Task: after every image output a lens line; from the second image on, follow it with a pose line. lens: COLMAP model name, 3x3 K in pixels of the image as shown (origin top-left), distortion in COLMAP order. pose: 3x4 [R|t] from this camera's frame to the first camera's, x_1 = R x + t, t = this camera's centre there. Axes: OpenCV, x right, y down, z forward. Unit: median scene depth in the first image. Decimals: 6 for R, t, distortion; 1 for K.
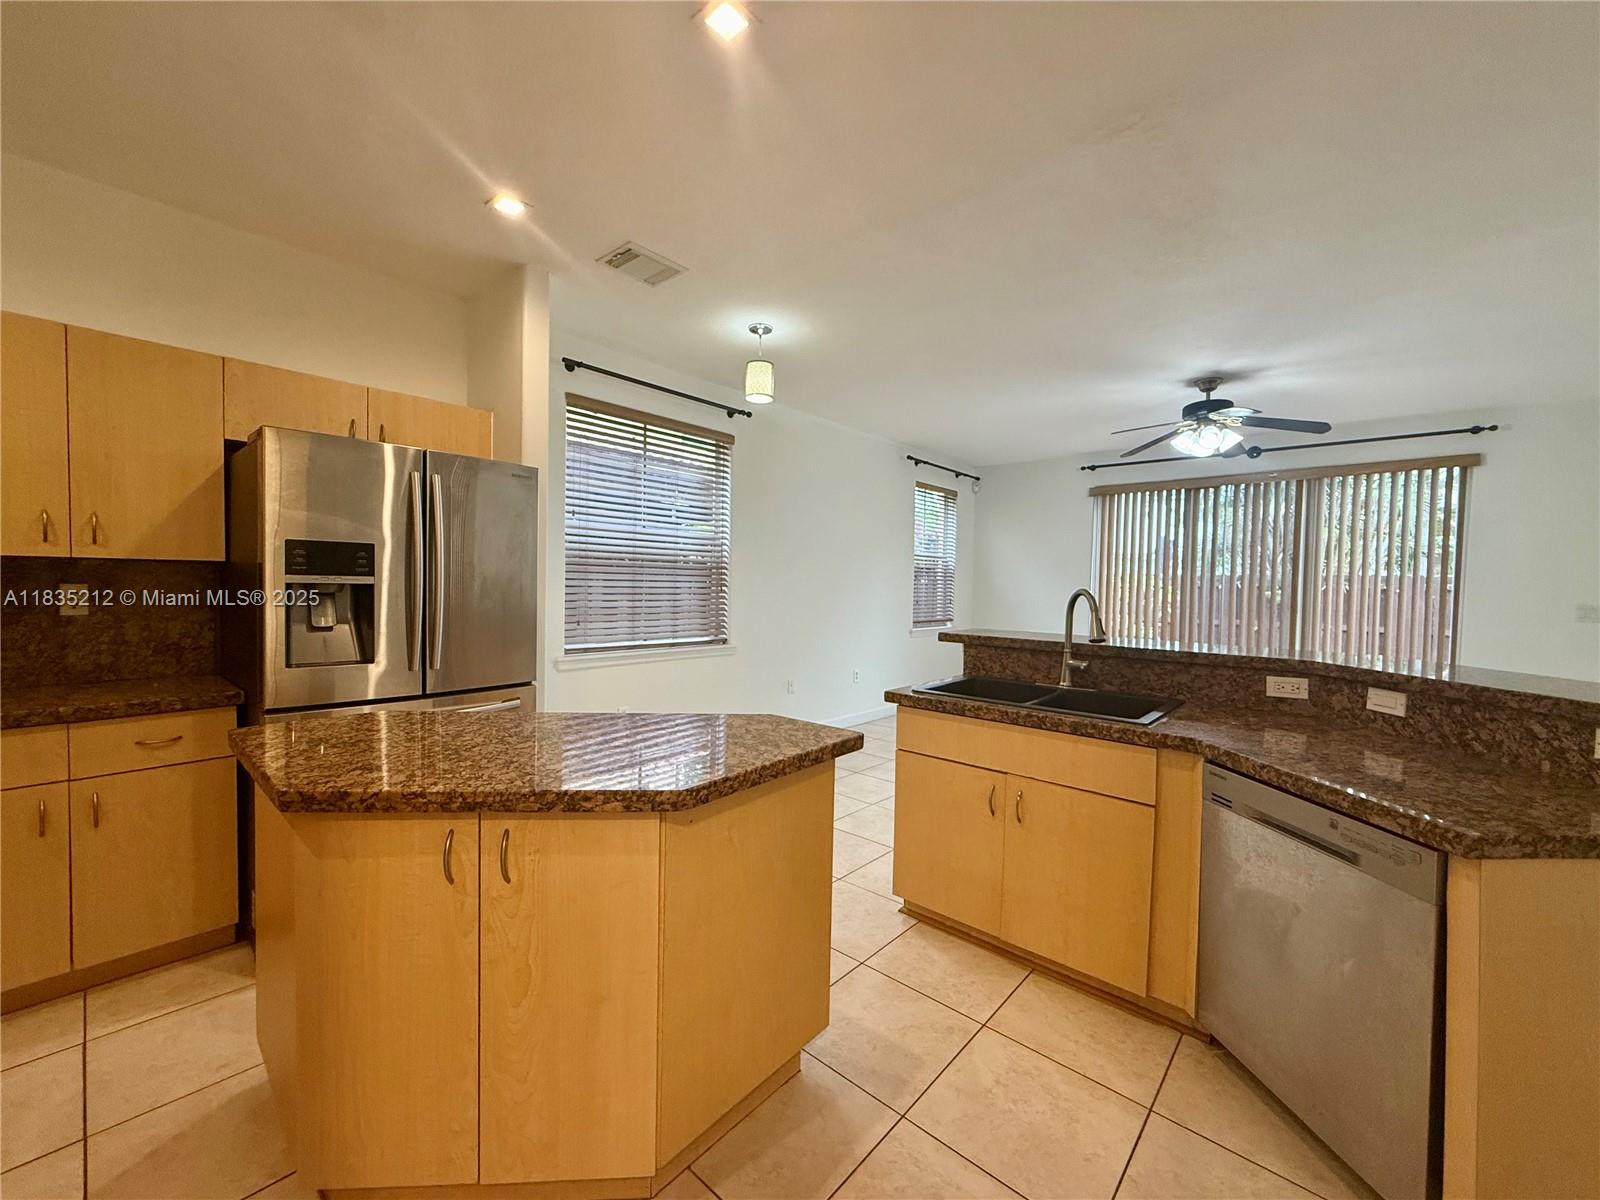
lens RADIAL K [[635.3, 0, 796.4], [0, 635.3, 603.9], [0, 0, 1]] dist [0.001649, 0.000058]
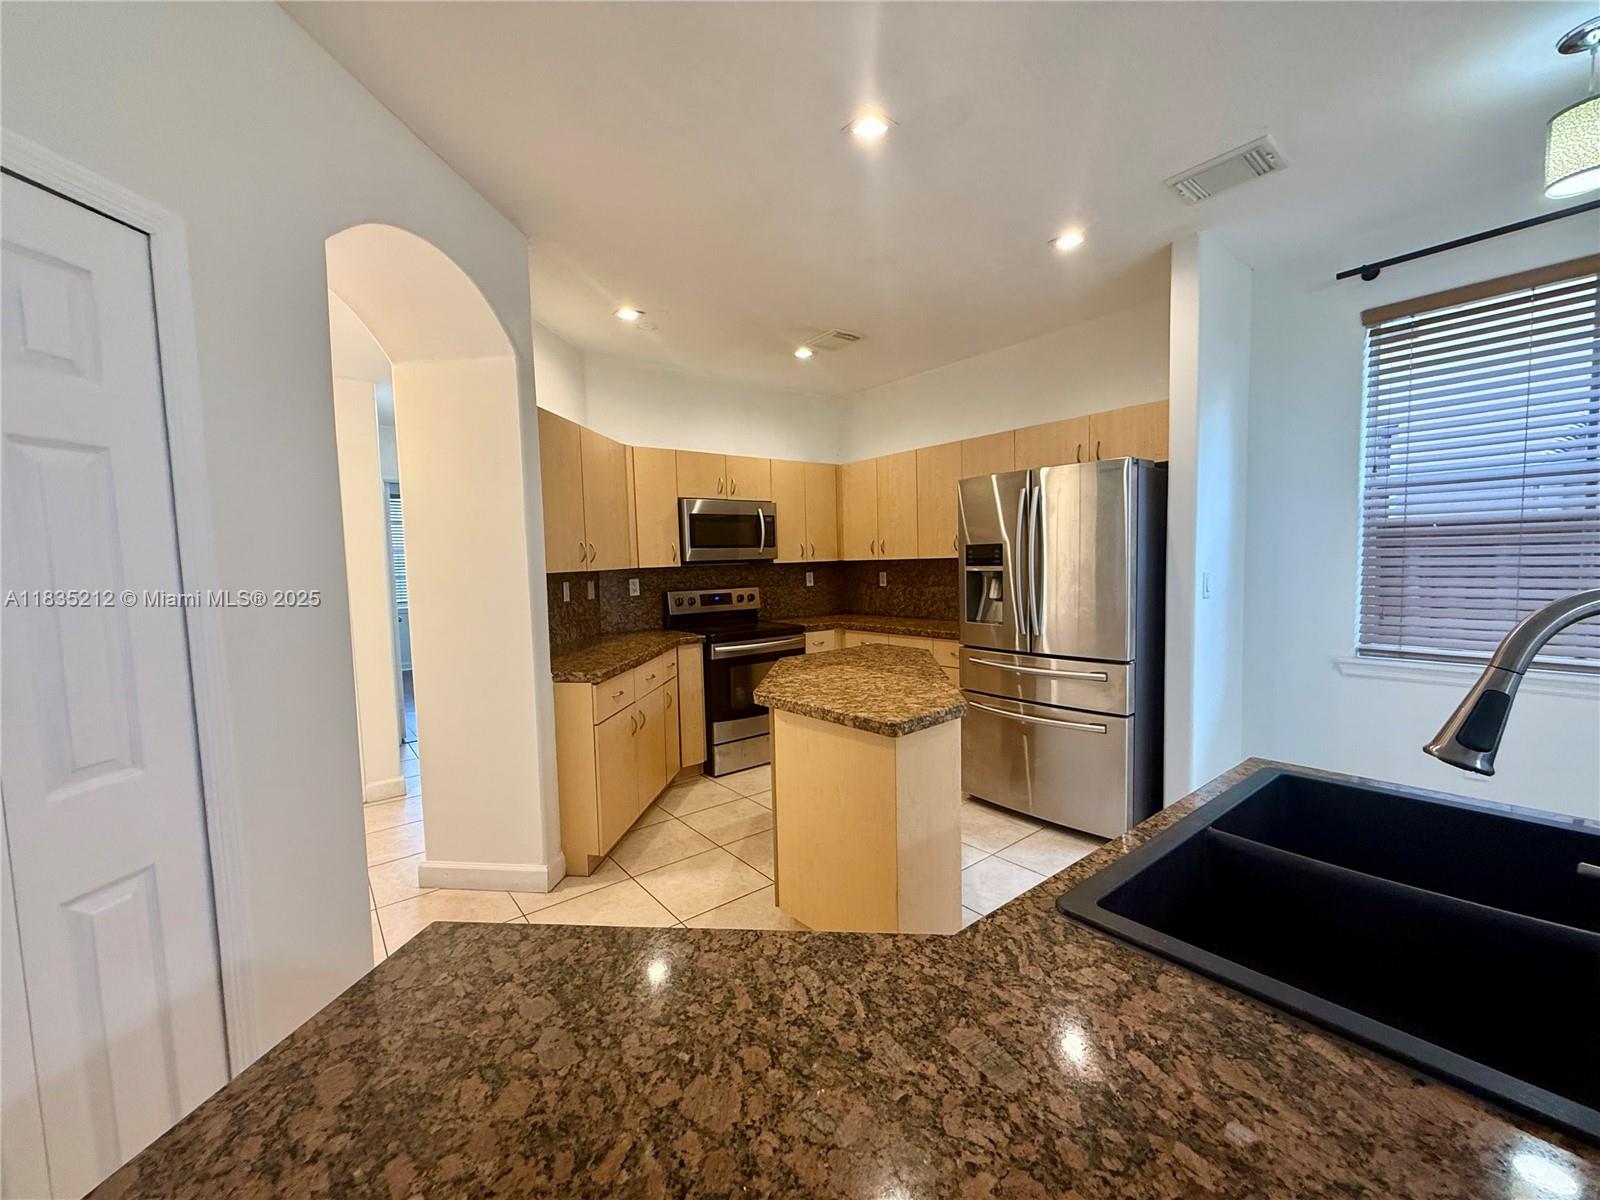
lens RADIAL K [[635.3, 0, 796.4], [0, 635.3, 603.9], [0, 0, 1]] dist [0.001649, 0.000058]
pose [[-0.181828, 0.043323, -0.982375, 0.671064], [-0.009386, 0.998907, 0.045790, -0.014408], [0.983286, 0.017546, -0.181223, 0.630901]]
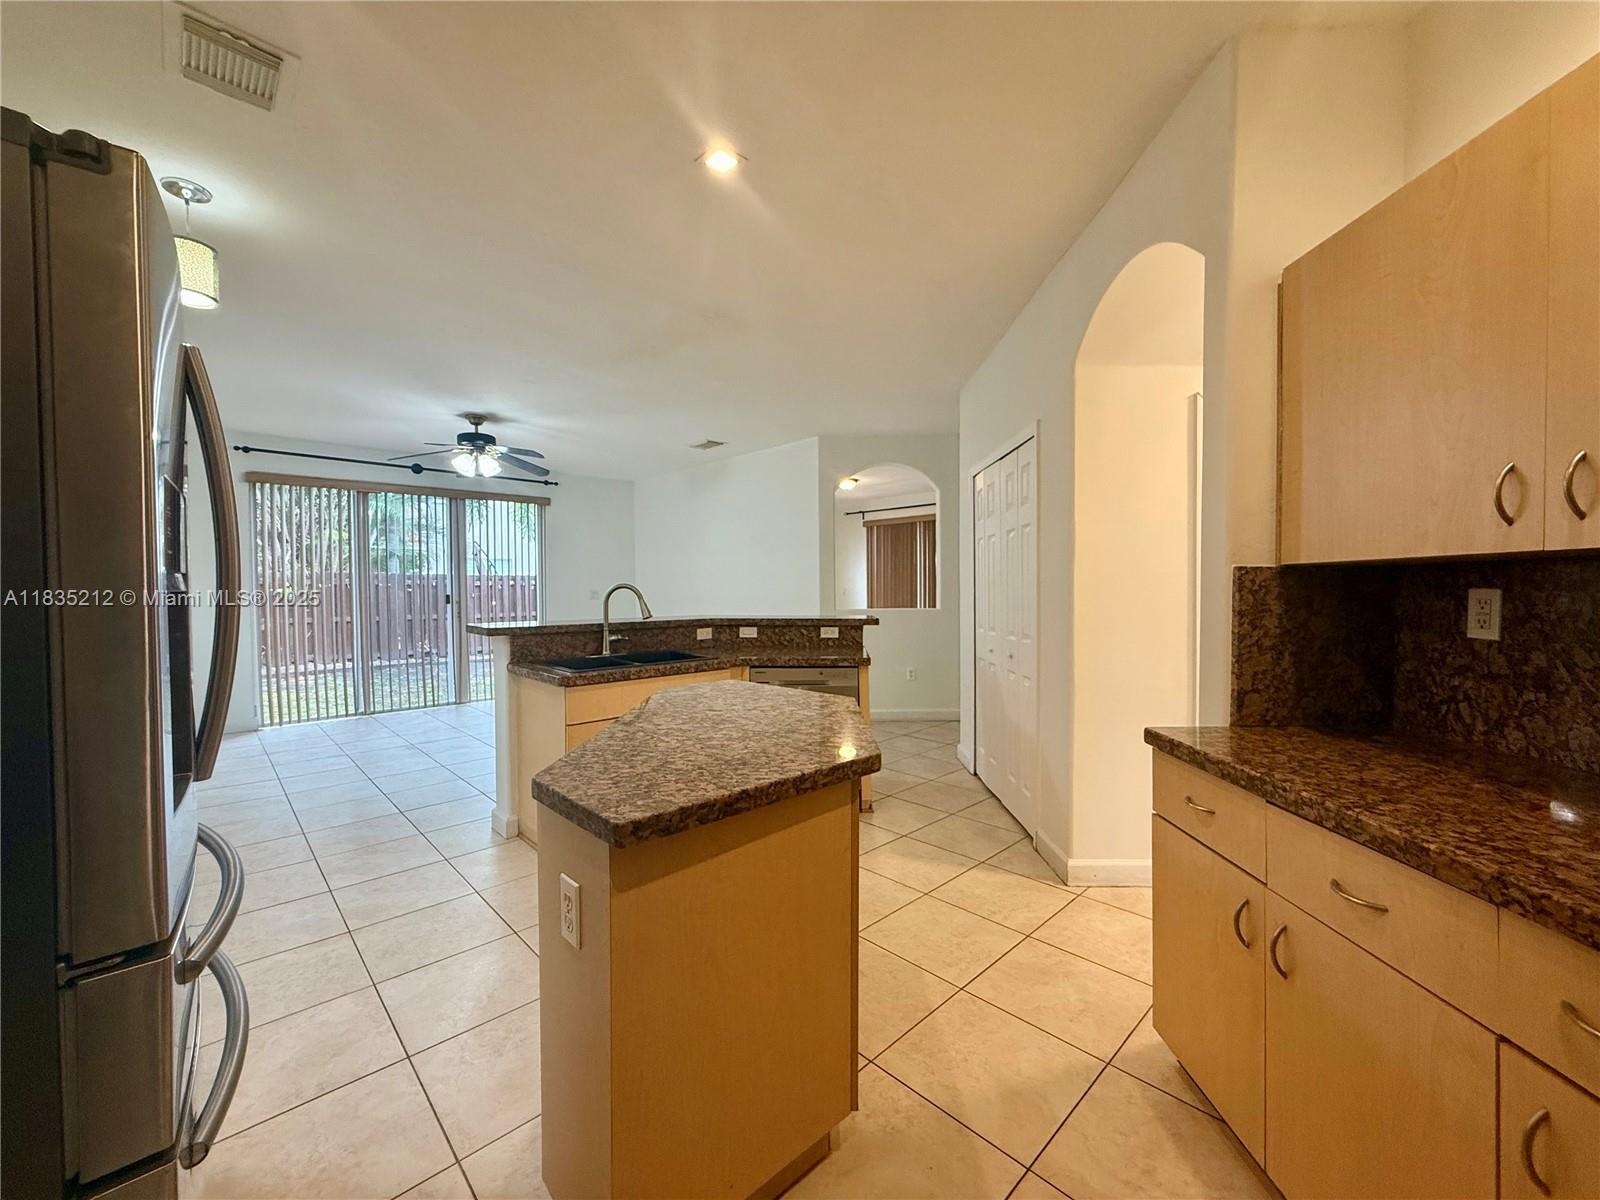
lens RADIAL K [[635.3, 0, 796.4], [0, 635.3, 603.9], [0, 0, 1]] dist [0.001649, 0.000058]
pose [[0.079637, -0.044078, 0.995849, -0.865437], [0.040603, 0.998336, 0.040941, -0.018713], [-0.995997, 0.037174, 0.081295, 0.457330]]
